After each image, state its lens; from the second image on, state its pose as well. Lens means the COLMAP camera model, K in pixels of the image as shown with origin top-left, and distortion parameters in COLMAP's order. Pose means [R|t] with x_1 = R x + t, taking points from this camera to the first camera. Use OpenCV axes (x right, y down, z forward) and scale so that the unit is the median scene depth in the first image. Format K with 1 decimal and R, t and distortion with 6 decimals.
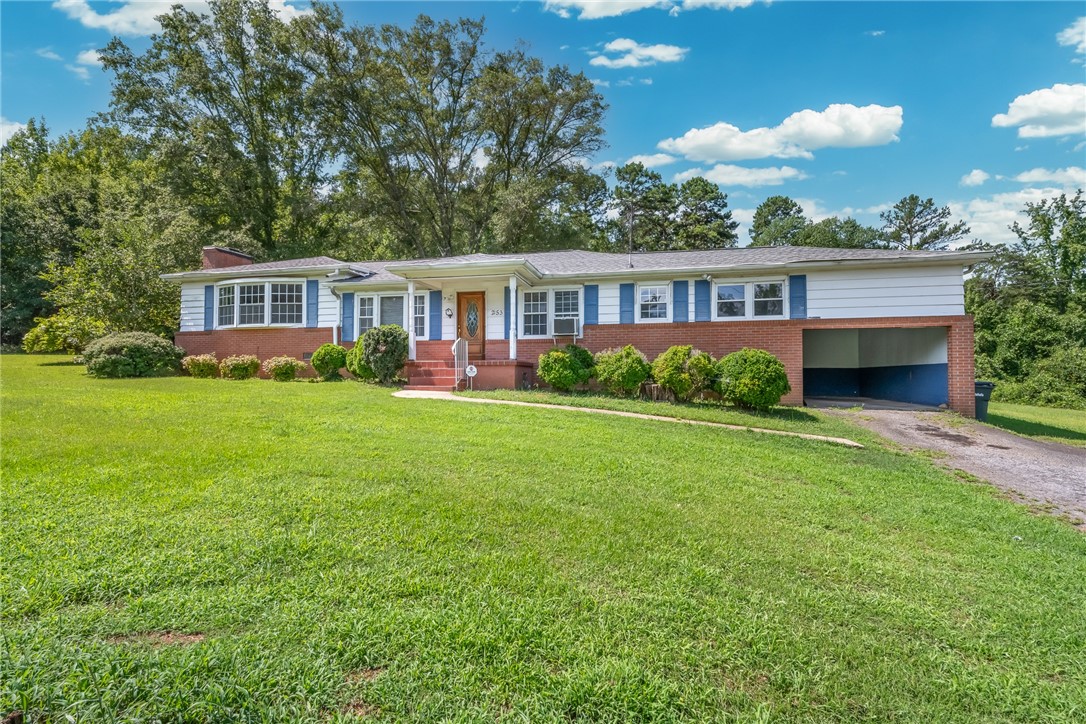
lens RADIAL K [[504.2, 0, 543.0], [0, 504.2, 362.0], [0, 0, 1]] dist [0.010173, 0.000073]
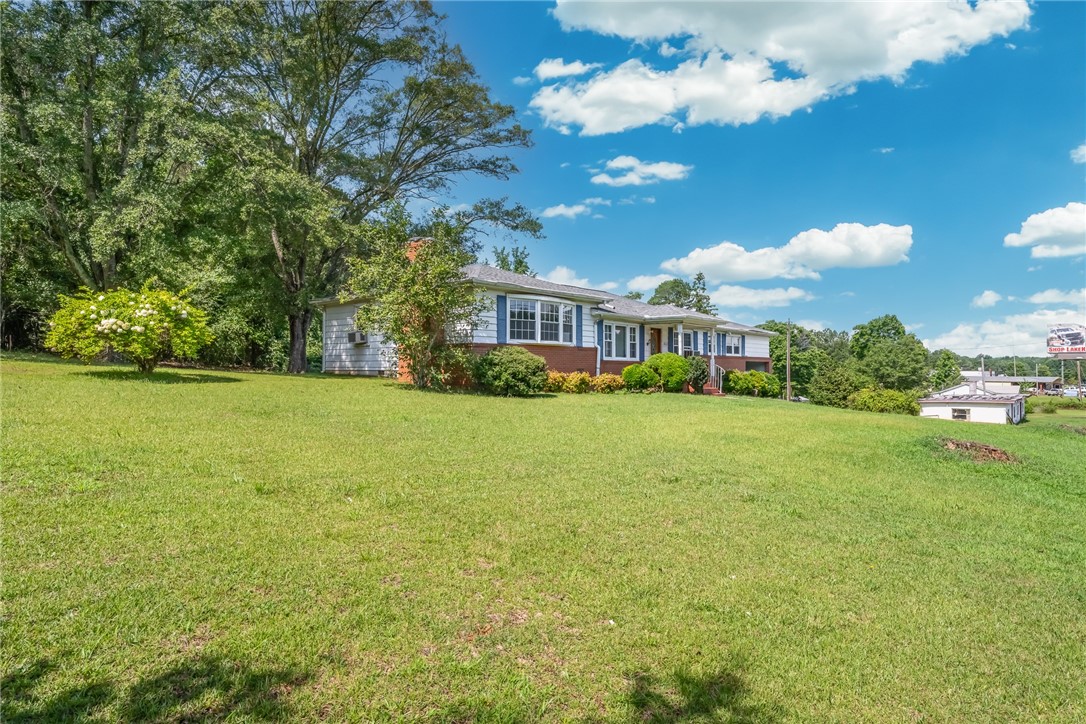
lens RADIAL K [[620.2, 0, 543.0], [0, 620.2, 362.0], [0, 0, 1]] dist [-0.001908, -0.000159]
pose [[0.476315, 0.012692, 0.879183, -1.816830], [-0.024599, 0.999697, -0.001105, -0.031825], [-0.878930, -0.021101, 0.476483, 0.423684]]
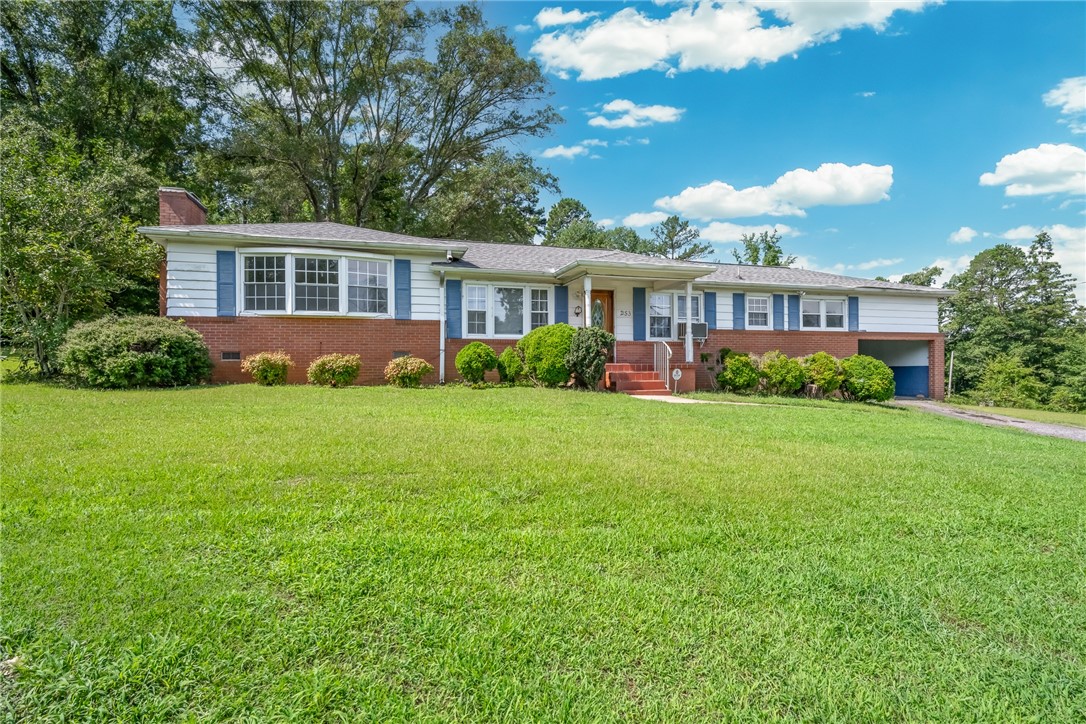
lens RADIAL K [[555.5, 0, 543.0], [0, 555.5, 362.0], [0, 0, 1]] dist [0.015607, -0.000225]
pose [[0.869364, 0.002383, 0.494166, -0.732985], [-0.008700, 0.999907, 0.010484, -0.012947], [-0.494095, -0.013414, 0.869304, 0.137414]]
